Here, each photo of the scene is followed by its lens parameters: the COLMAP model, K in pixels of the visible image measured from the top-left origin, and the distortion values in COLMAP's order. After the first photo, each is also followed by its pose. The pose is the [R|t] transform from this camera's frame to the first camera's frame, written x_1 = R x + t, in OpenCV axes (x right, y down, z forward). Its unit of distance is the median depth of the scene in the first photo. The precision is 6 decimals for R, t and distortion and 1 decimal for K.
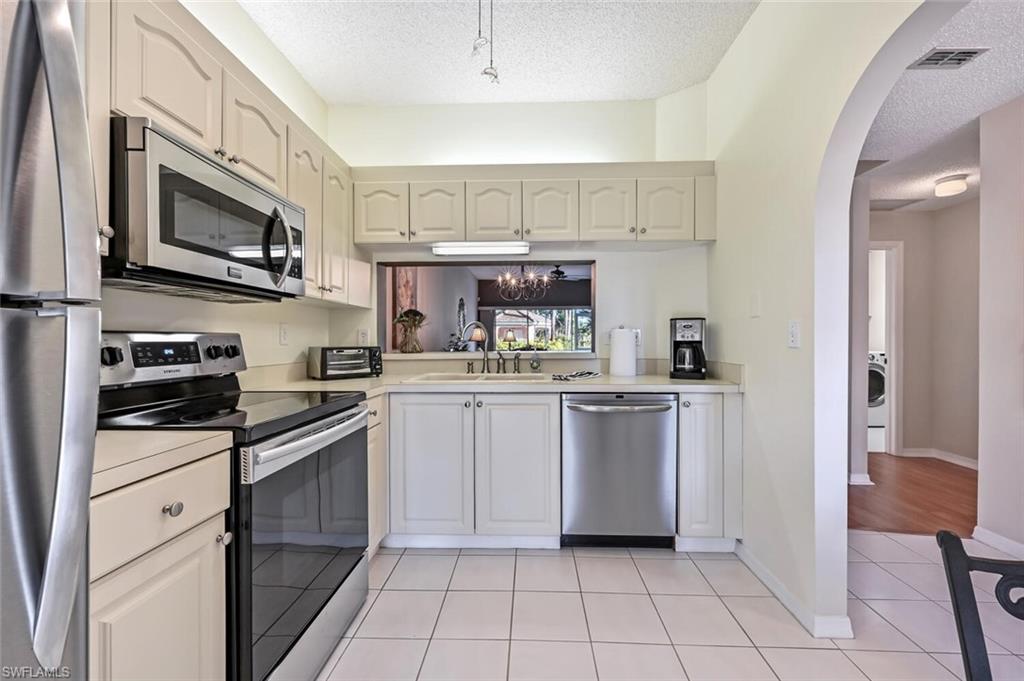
lens RADIAL K [[407.4, 0, 514.6], [0, 407.4, 344.1], [0, 0, 1]] dist [-0.002107, -0.000188]
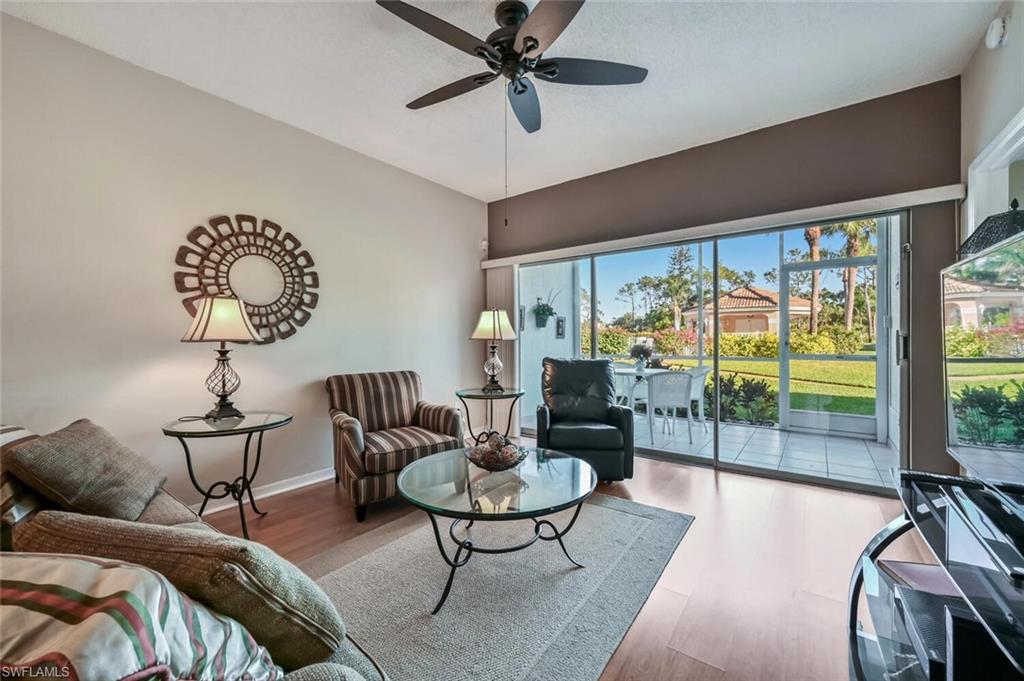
lens RADIAL K [[407.4, 0, 514.6], [0, 407.4, 344.1], [0, 0, 1]] dist [-0.002107, -0.000188]
pose [[0.825724, 0.003104, -0.564066, 0.828768], [0.004176, 0.999924, 0.011615, -0.027162], [0.564059, -0.011947, 0.825648, 2.802405]]
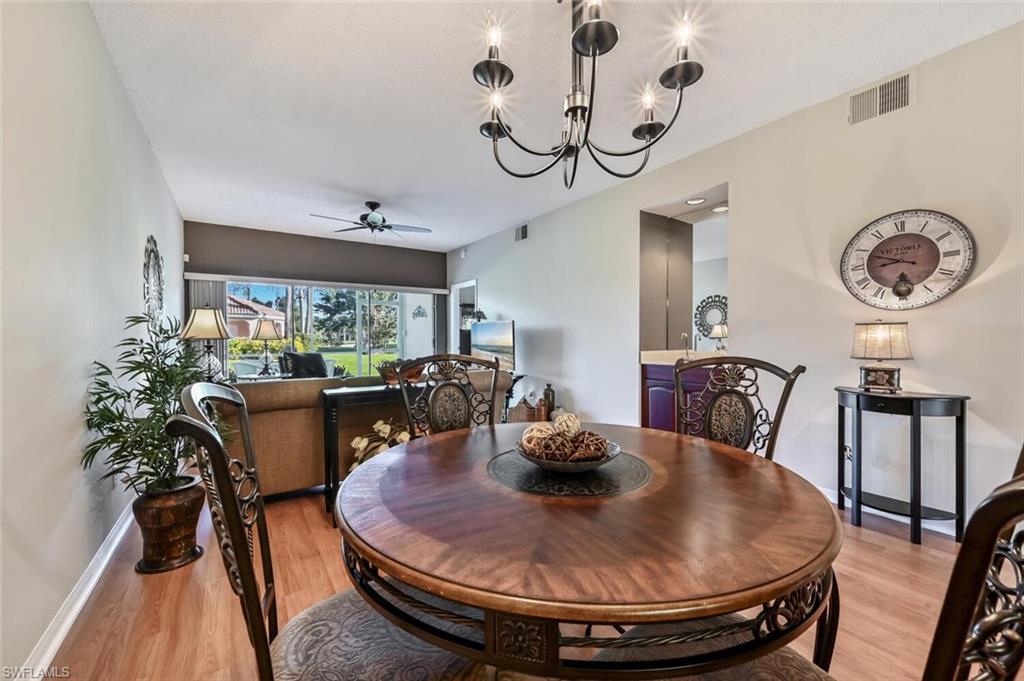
lens RADIAL K [[407.4, 0, 514.6], [0, 407.4, 344.1], [0, 0, 1]] dist [-0.002107, -0.000188]
pose [[0.802274, -0.012112, 0.596834, -0.272831], [0.009193, 0.999926, 0.007934, -0.007928], [-0.596886, -0.000878, 0.802326, 1.472092]]
